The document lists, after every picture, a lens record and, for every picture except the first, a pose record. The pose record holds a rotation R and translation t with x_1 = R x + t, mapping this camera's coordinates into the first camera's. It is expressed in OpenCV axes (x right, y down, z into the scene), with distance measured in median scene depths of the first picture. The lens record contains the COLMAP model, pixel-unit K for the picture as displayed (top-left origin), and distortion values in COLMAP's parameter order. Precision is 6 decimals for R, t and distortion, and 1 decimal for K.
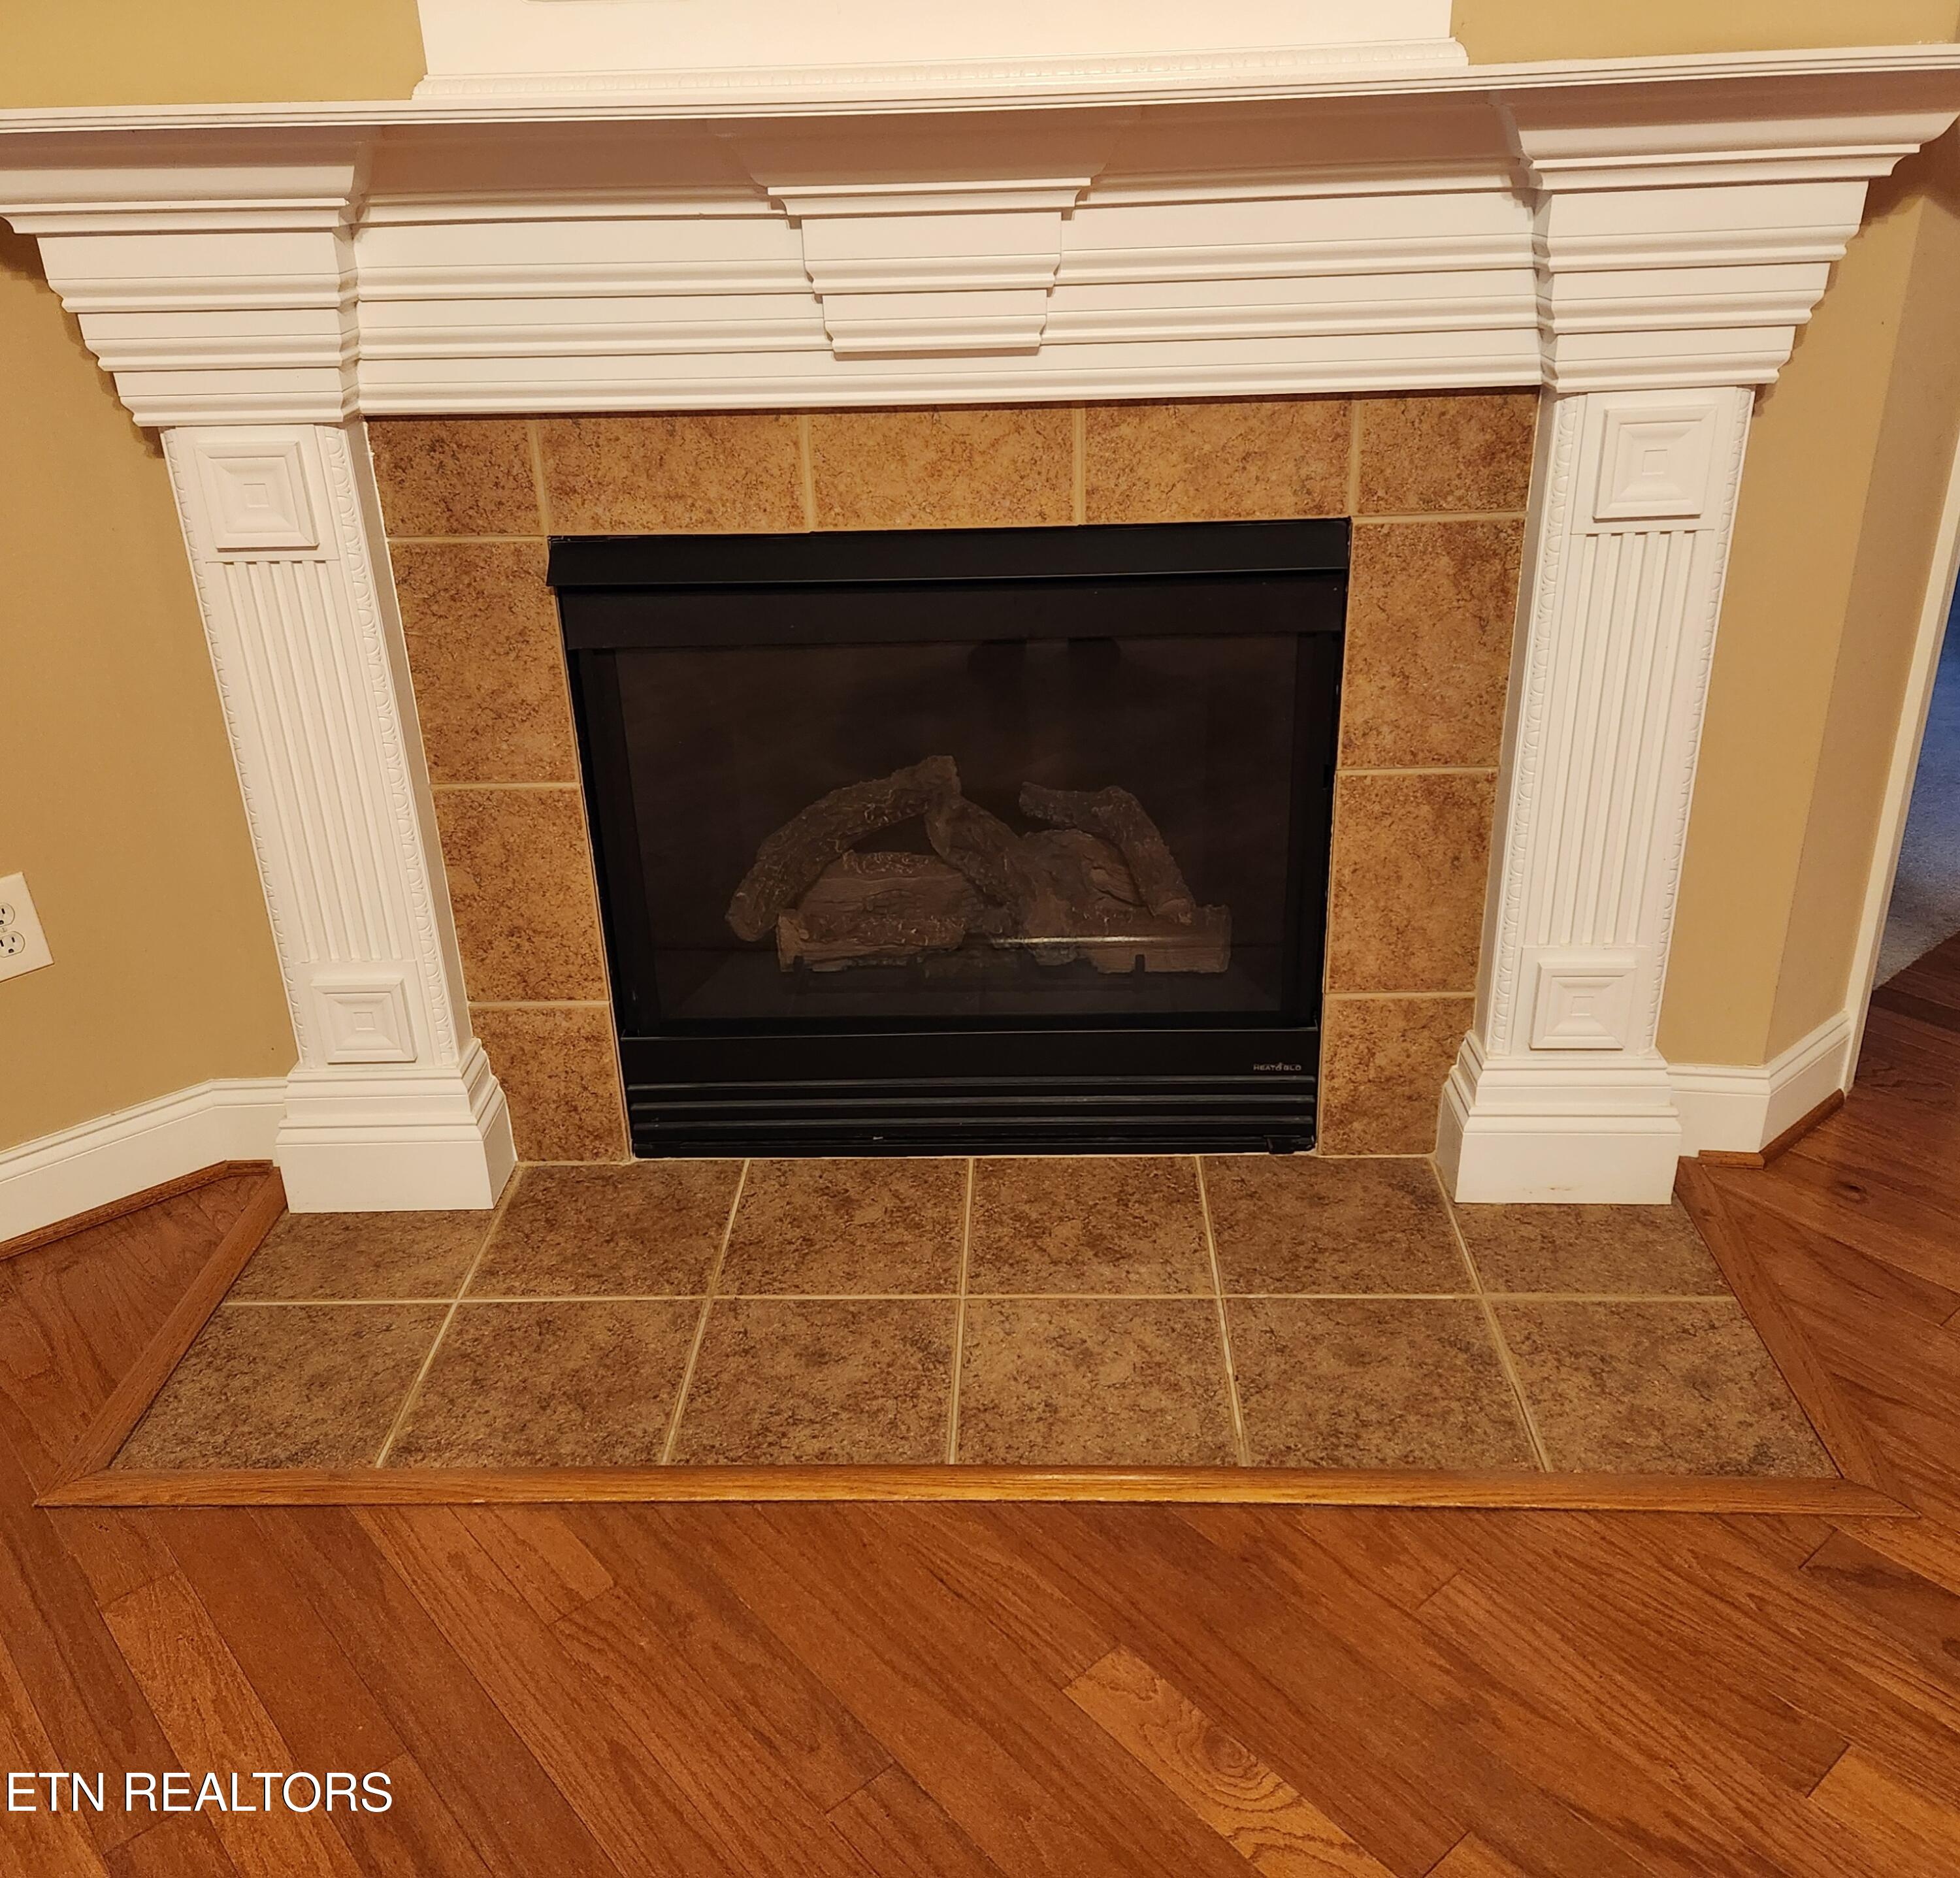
lens RADIAL K [[1803.7, 0, 980.0], [0, 1803.7, 939.0], [0, 0, 1]] dist [0.132473, -0.224903]
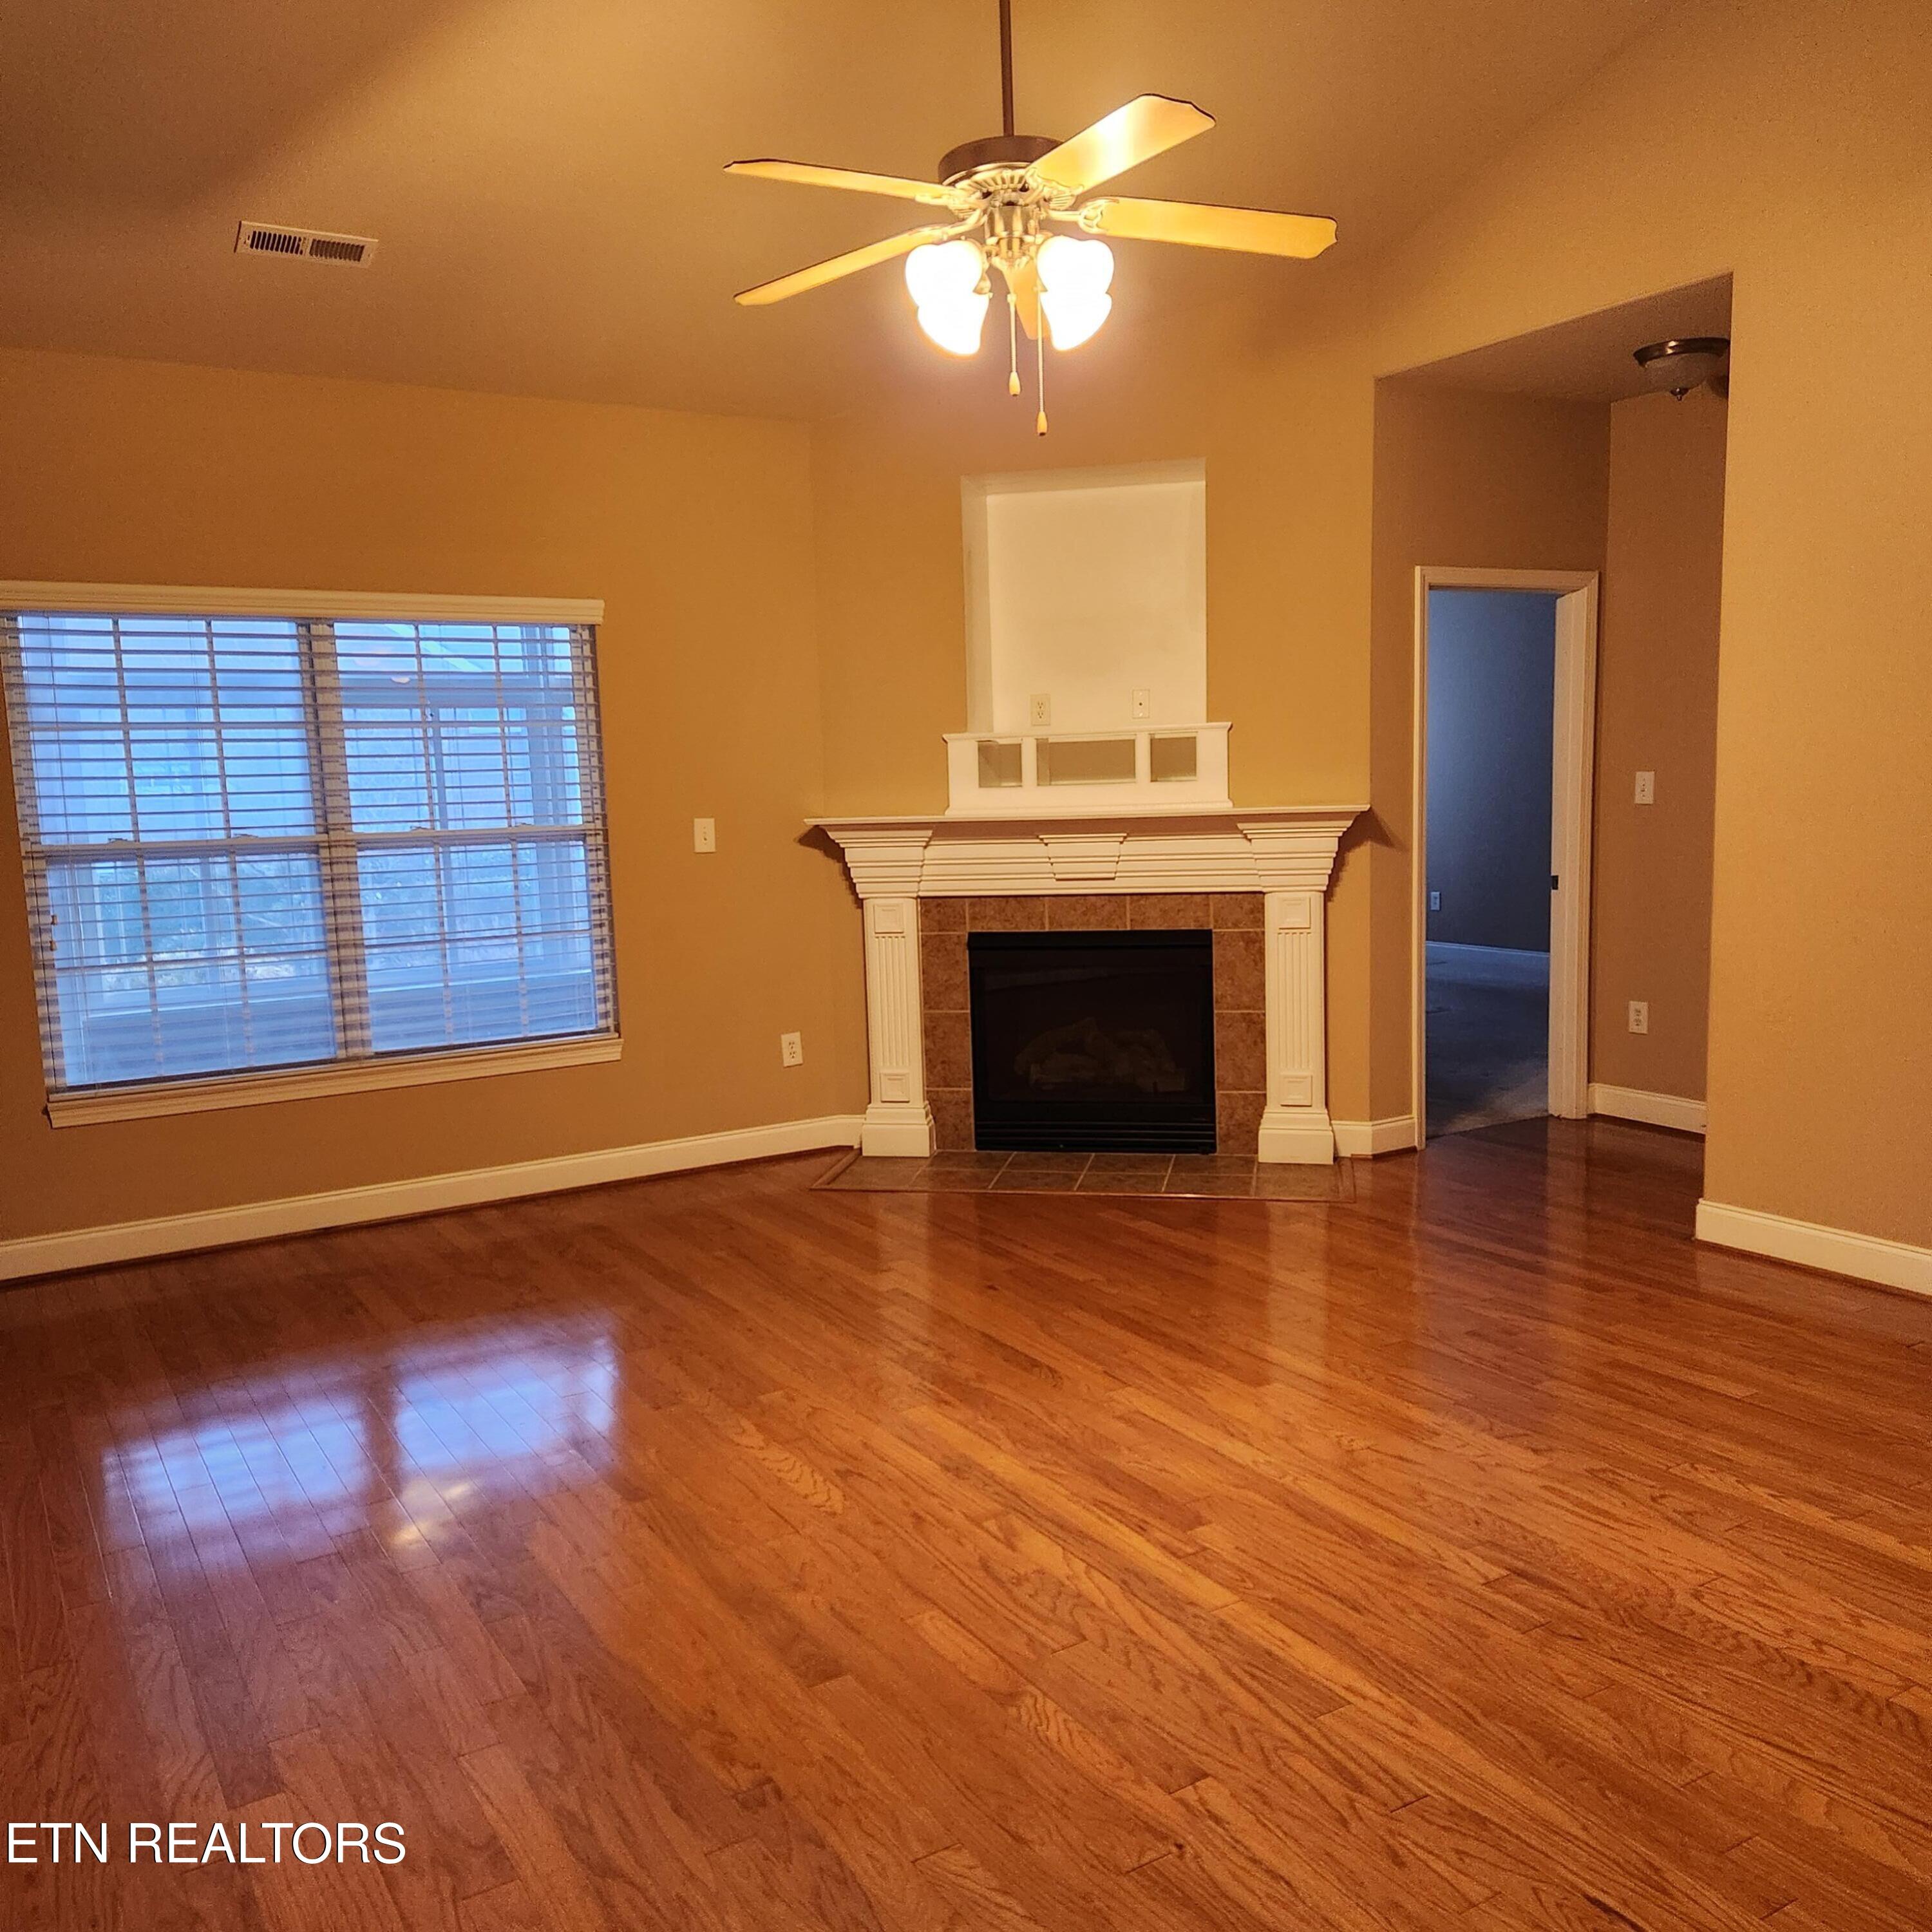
lens RADIAL K [[1655.9, 0, 966.0], [0, 1655.9, 966.0], [0, 0, 1]] dist [-0.000683, -0.000130]
pose [[0.986640, 0.018615, -0.161848, 0.242961], [-0.066932, 0.952052, -0.298526, 0.724299], [0.148530, 0.305371, 0.940578, -1.781047]]
